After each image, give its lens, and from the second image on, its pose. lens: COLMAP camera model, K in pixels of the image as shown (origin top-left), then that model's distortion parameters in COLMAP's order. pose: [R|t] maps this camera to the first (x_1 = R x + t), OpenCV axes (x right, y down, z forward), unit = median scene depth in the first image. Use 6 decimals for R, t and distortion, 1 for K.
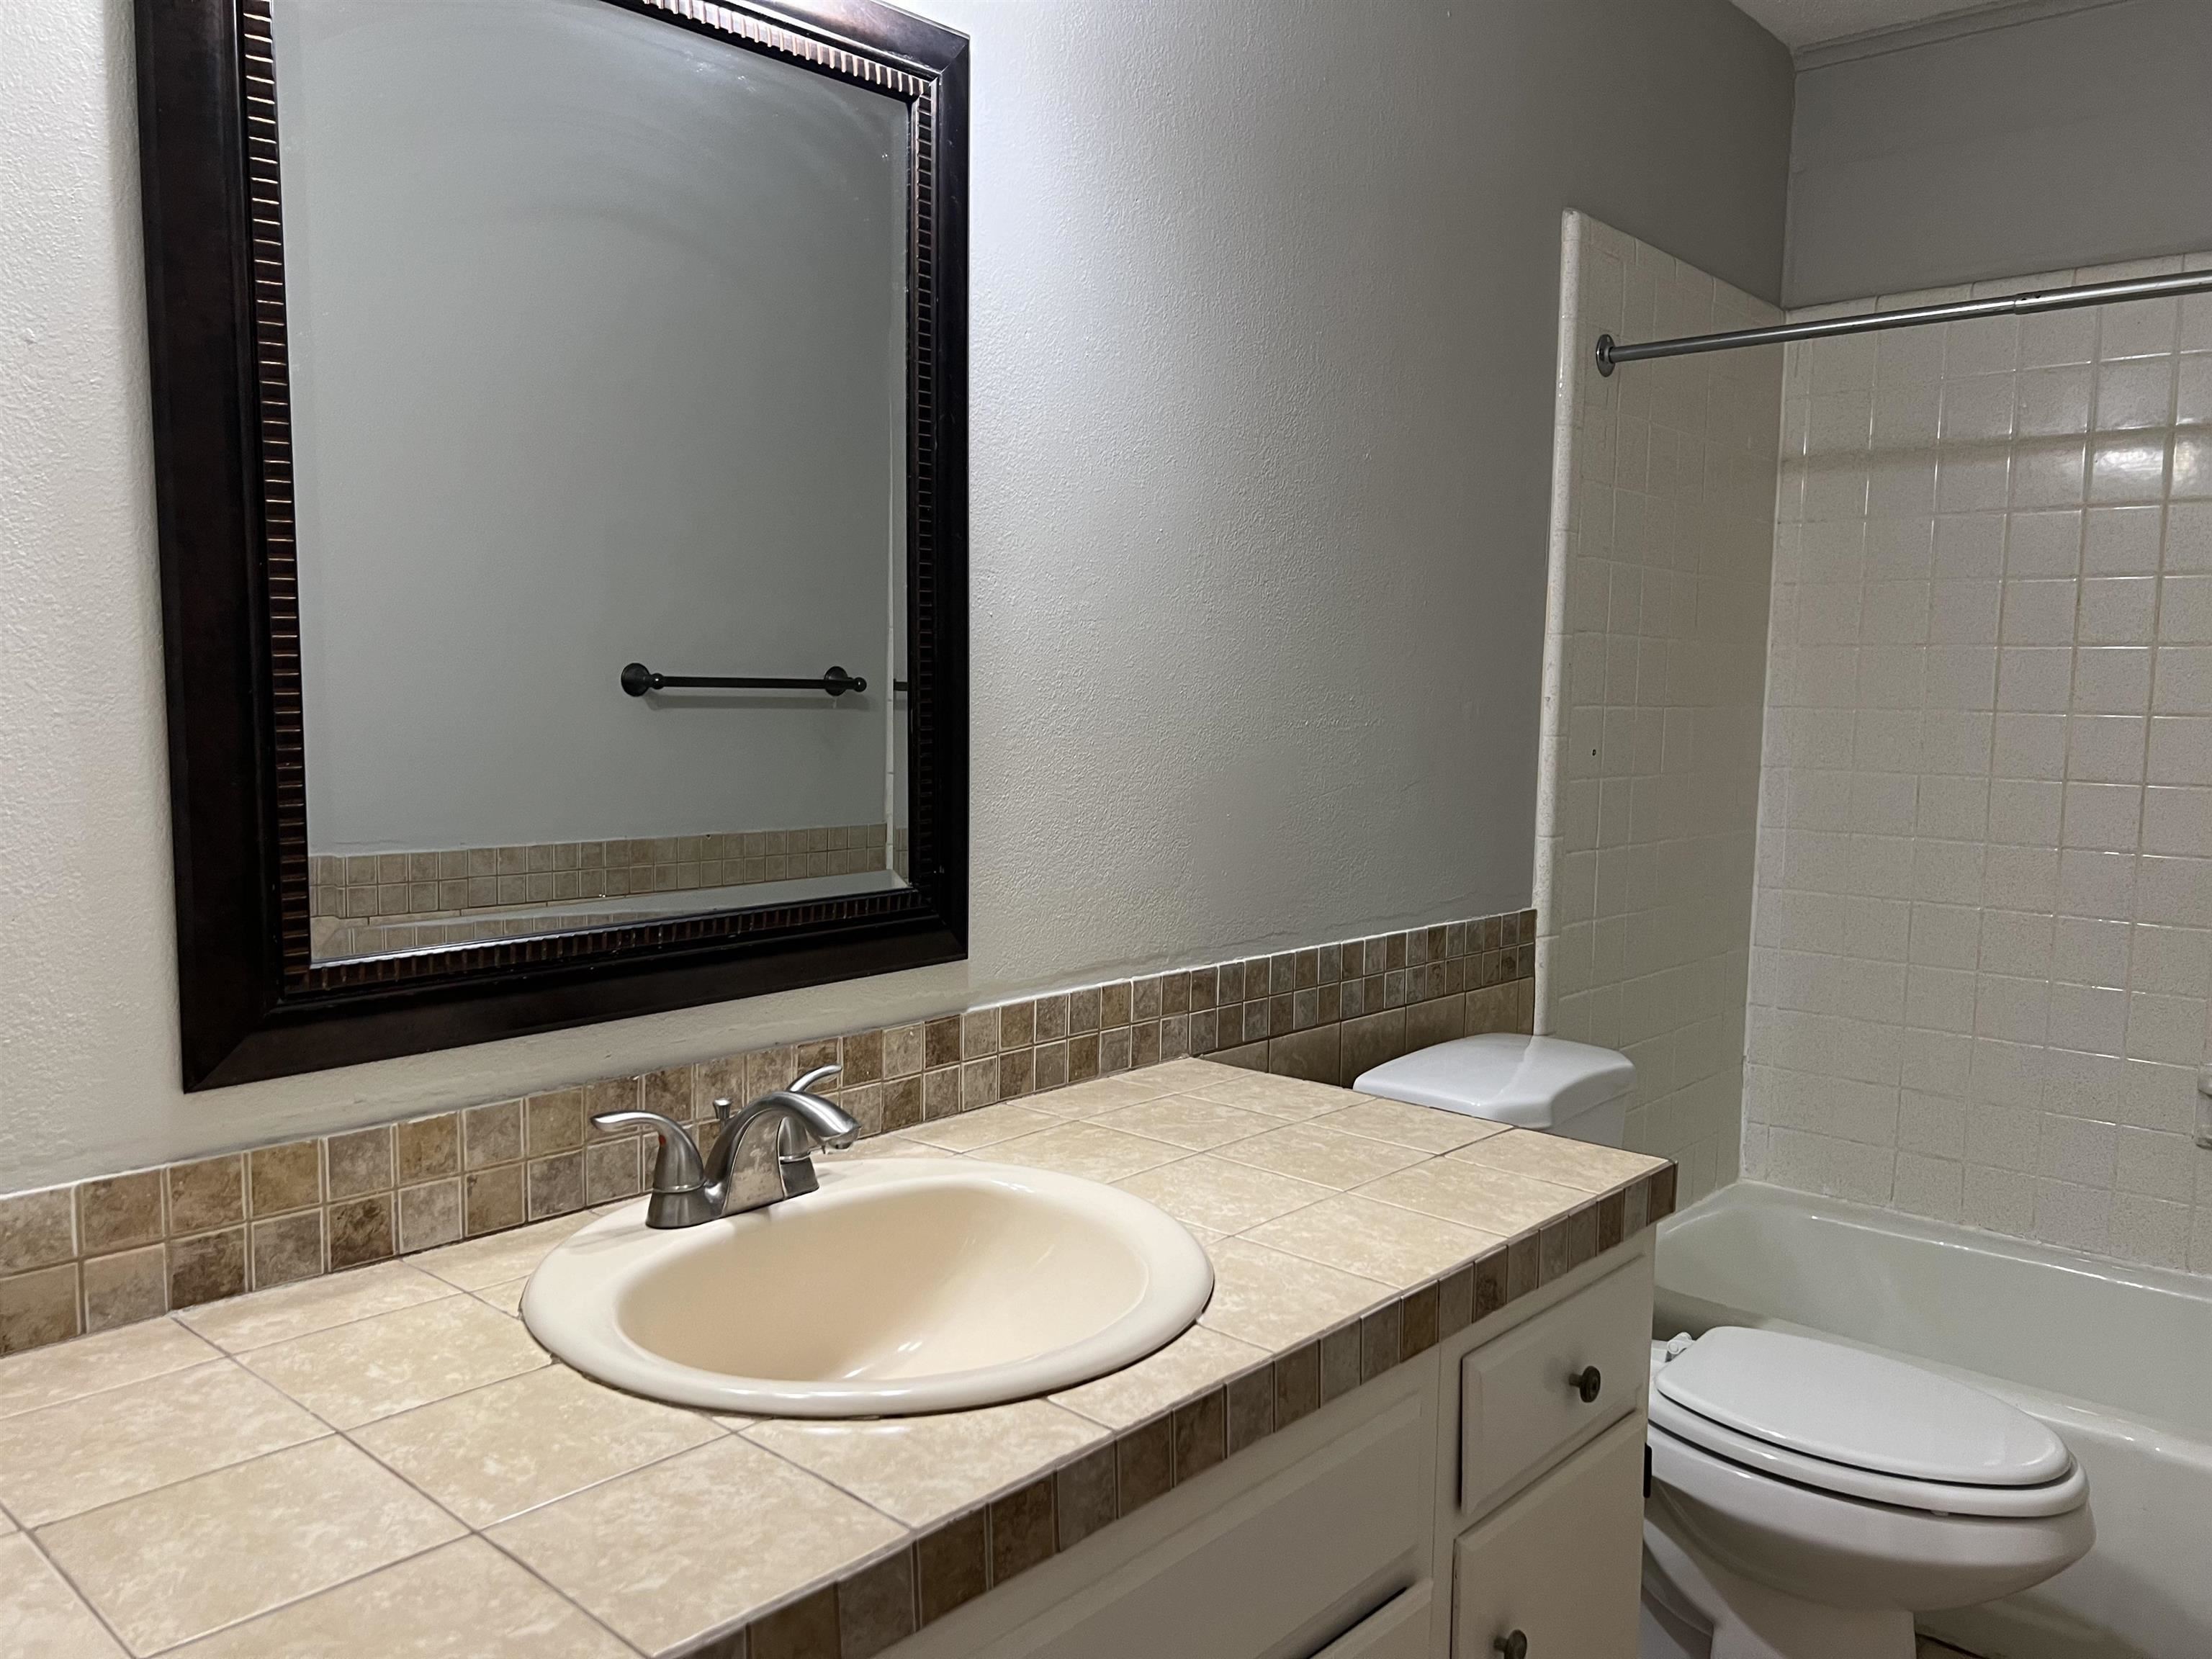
lens RADIAL K [[1641.4, 0, 1107.7], [0, 1641.4, 844.8], [0, 0, 1]] dist [0.053102, -0.056583]
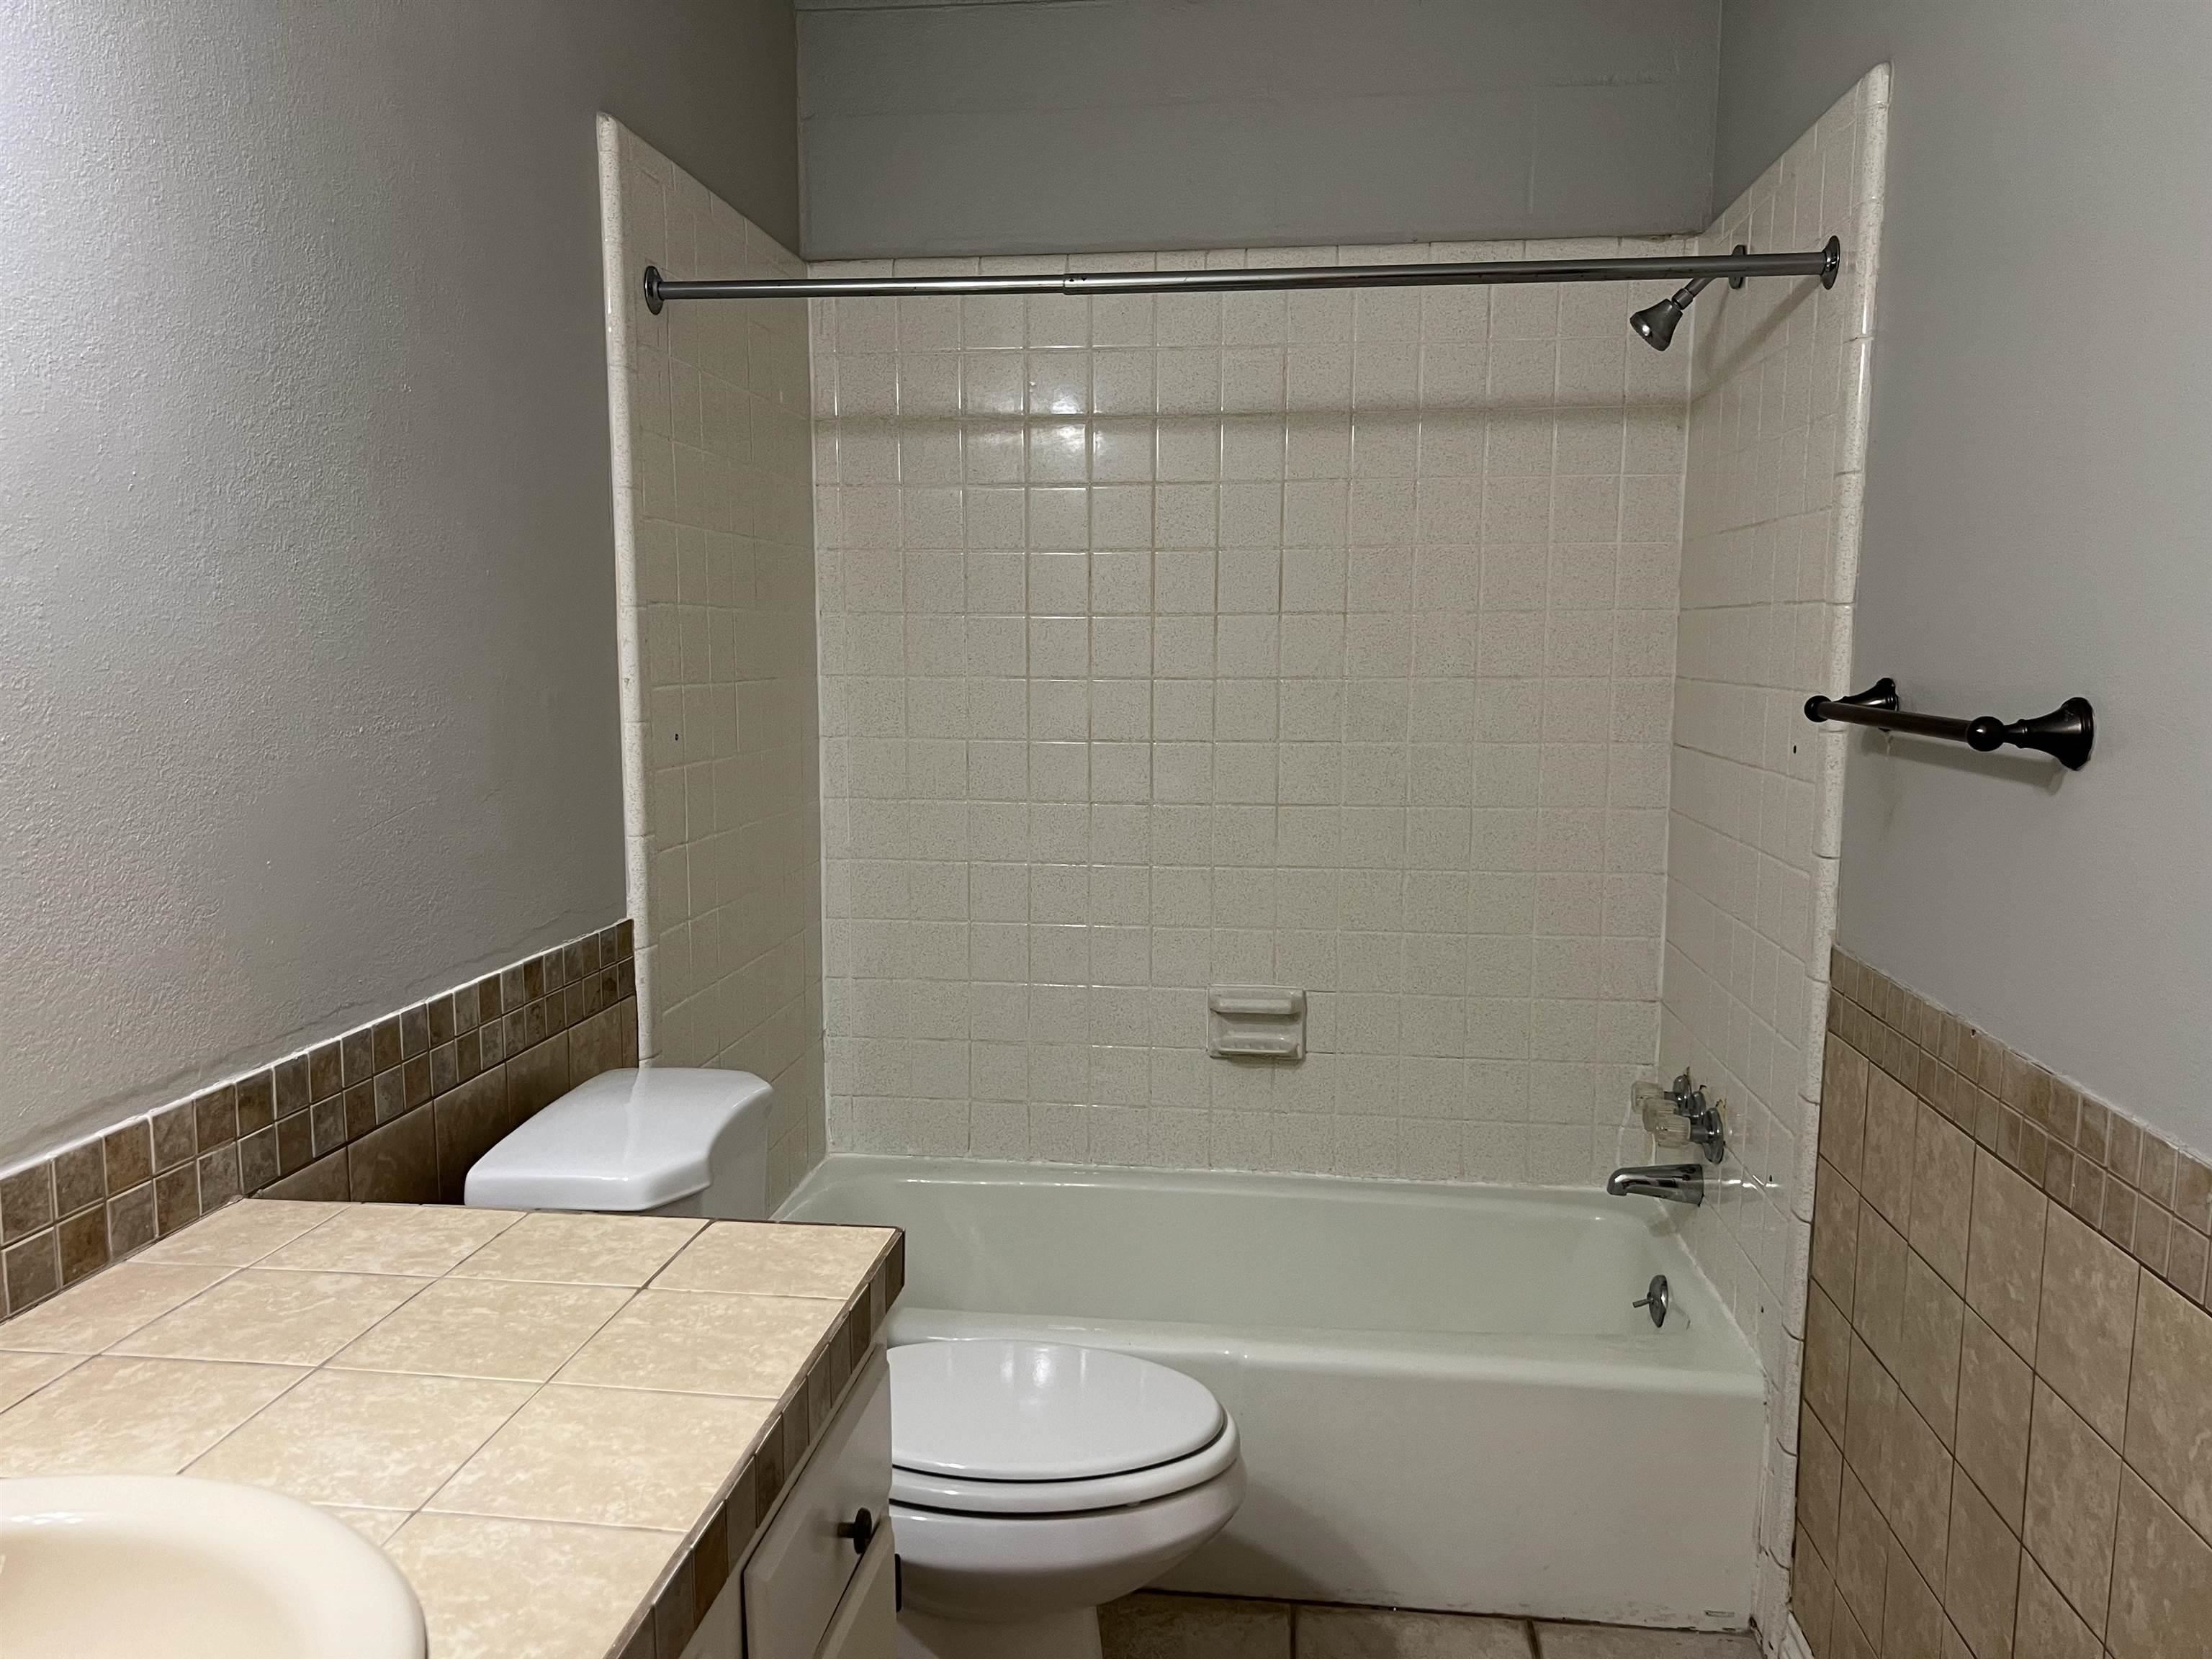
lens RADIAL K [[1641.4, 0, 1091.5], [0, 1641.4, 851.9], [0, 0, 1]] dist [0.053102, -0.056583]
pose [[0.822537, -0.088307, 0.561813, -0.038129], [0.065559, 0.996009, 0.060571, -0.042054], [-0.564920, -0.012990, 0.825044, 0.161552]]
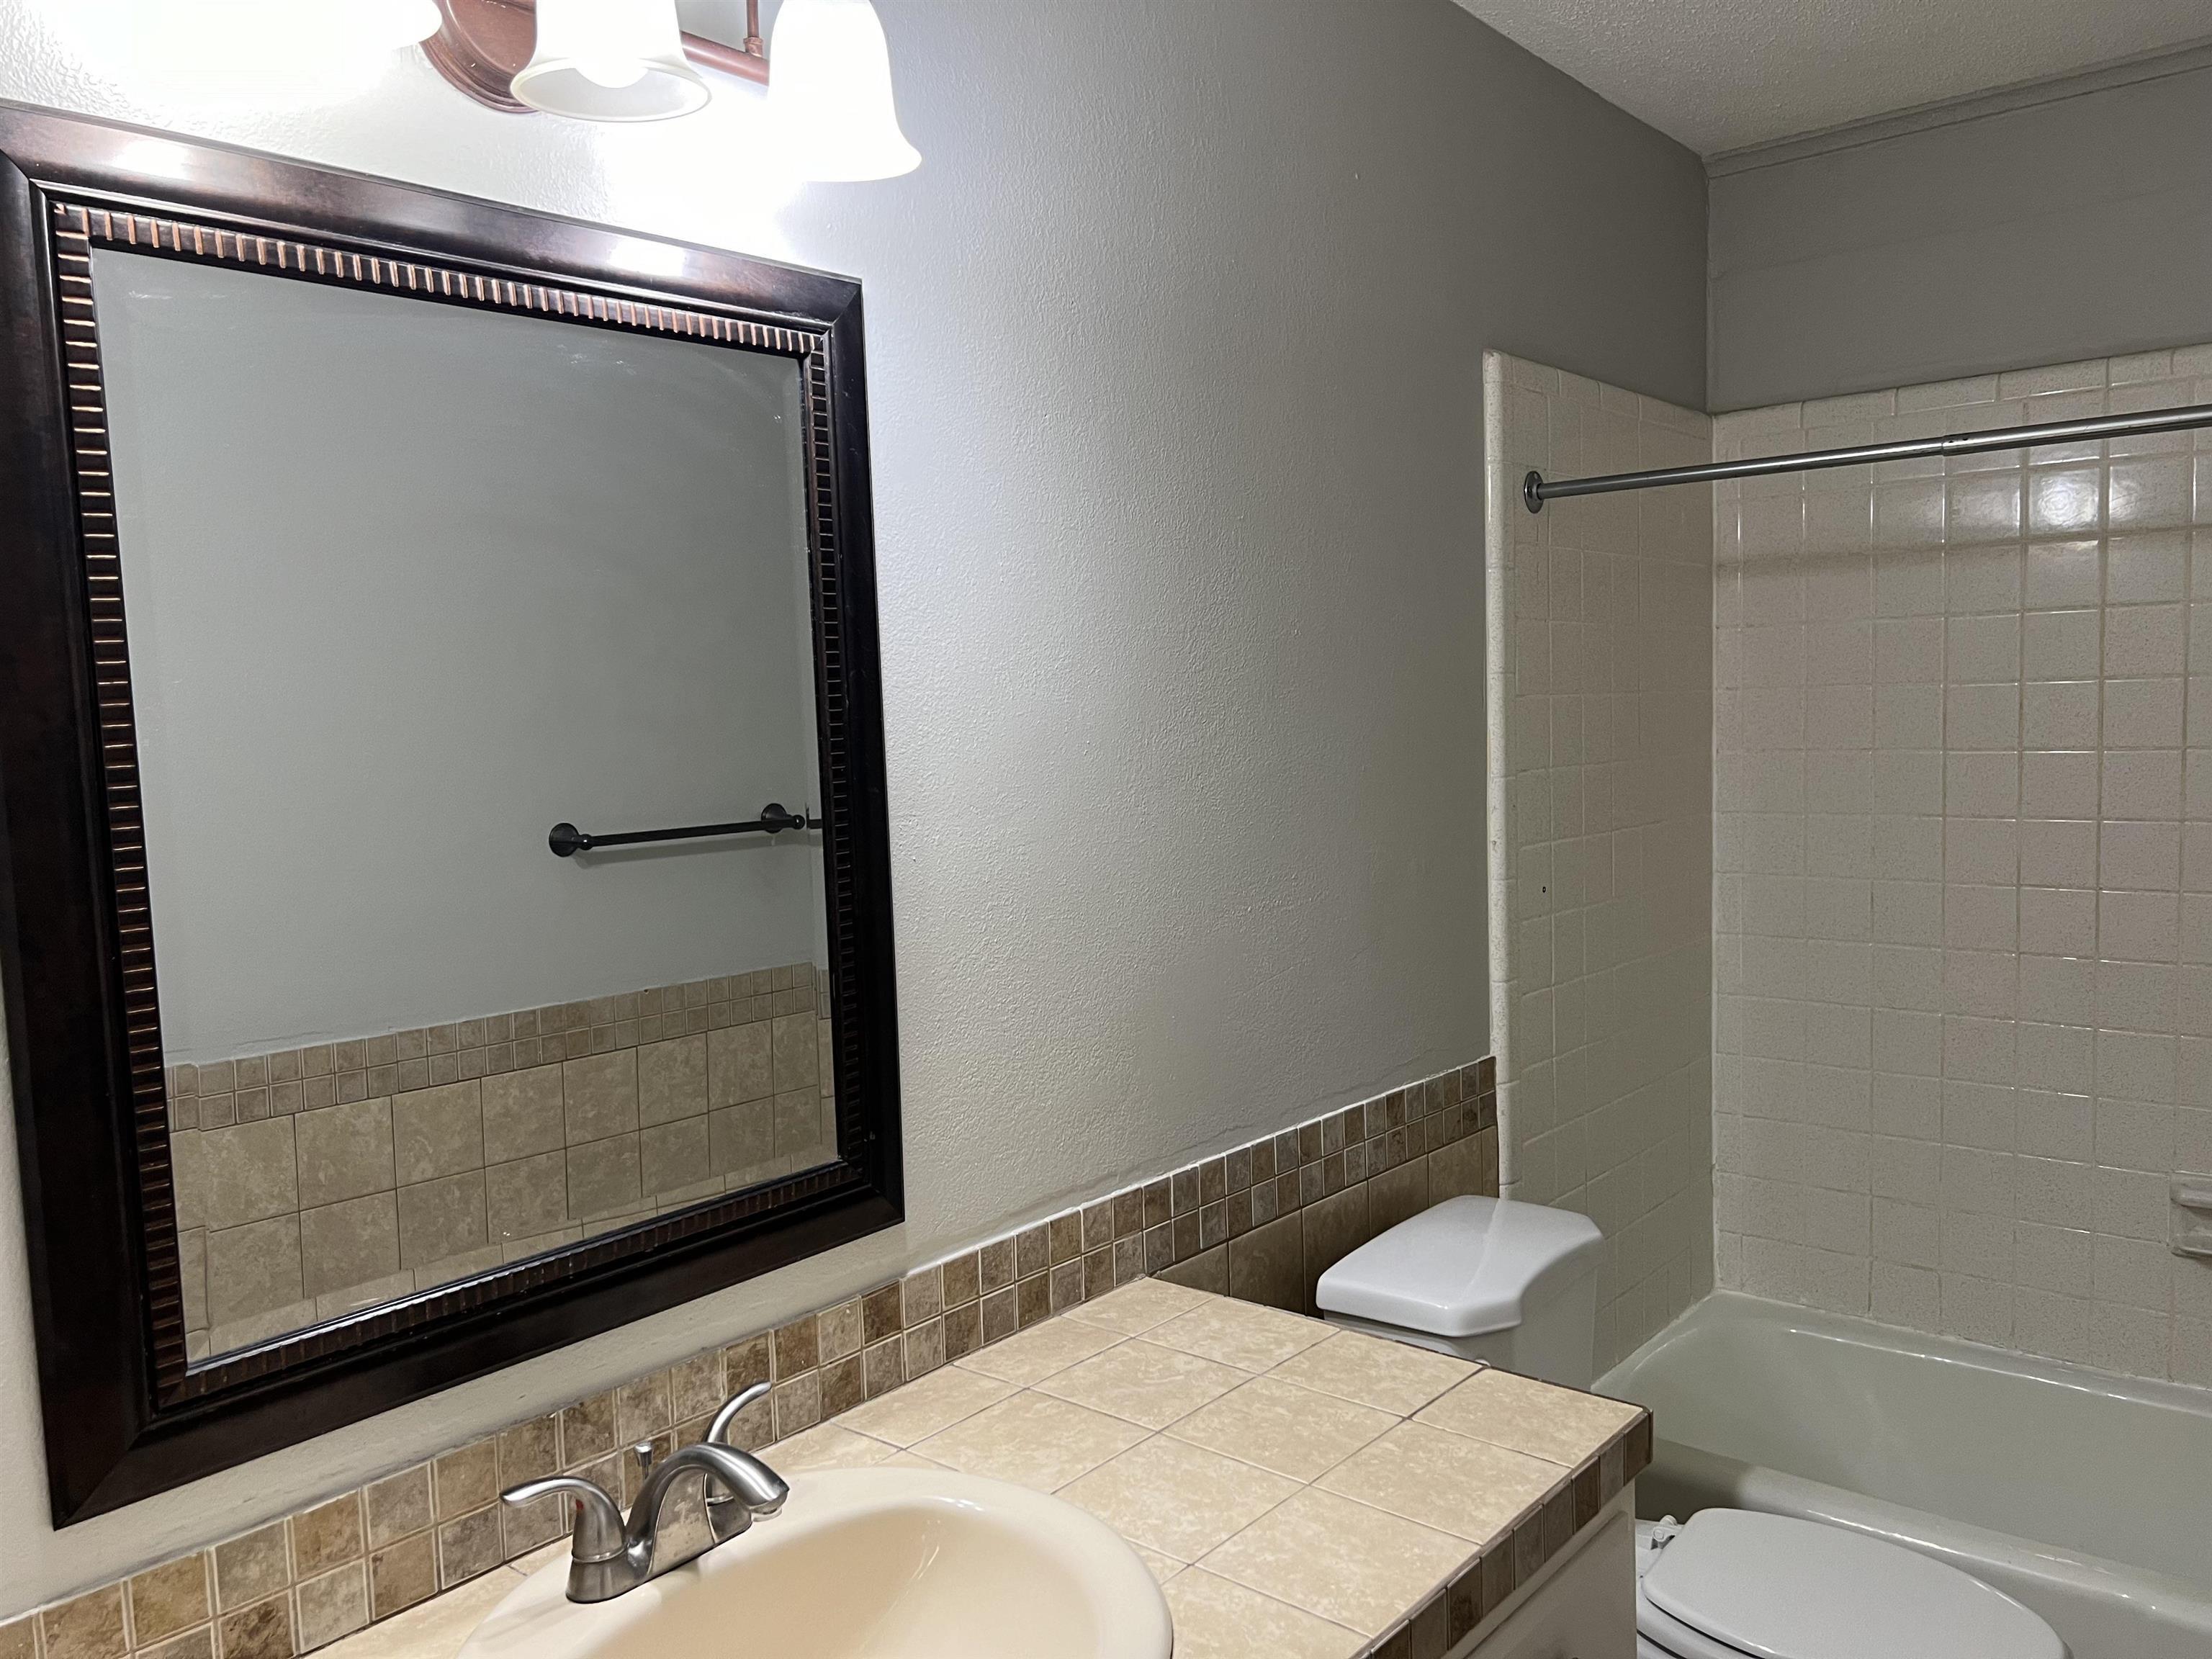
lens RADIAL K [[1641.4, 0, 1100.3], [0, 1641.4, 842.7], [0, 0, 1]] dist [0.053102, -0.056583]
pose [[0.998613, -0.048610, 0.020210, 0.015250], [0.048937, 0.998674, -0.015983, -0.102670], [-0.019407, 0.016950, 0.999668, 0.028596]]
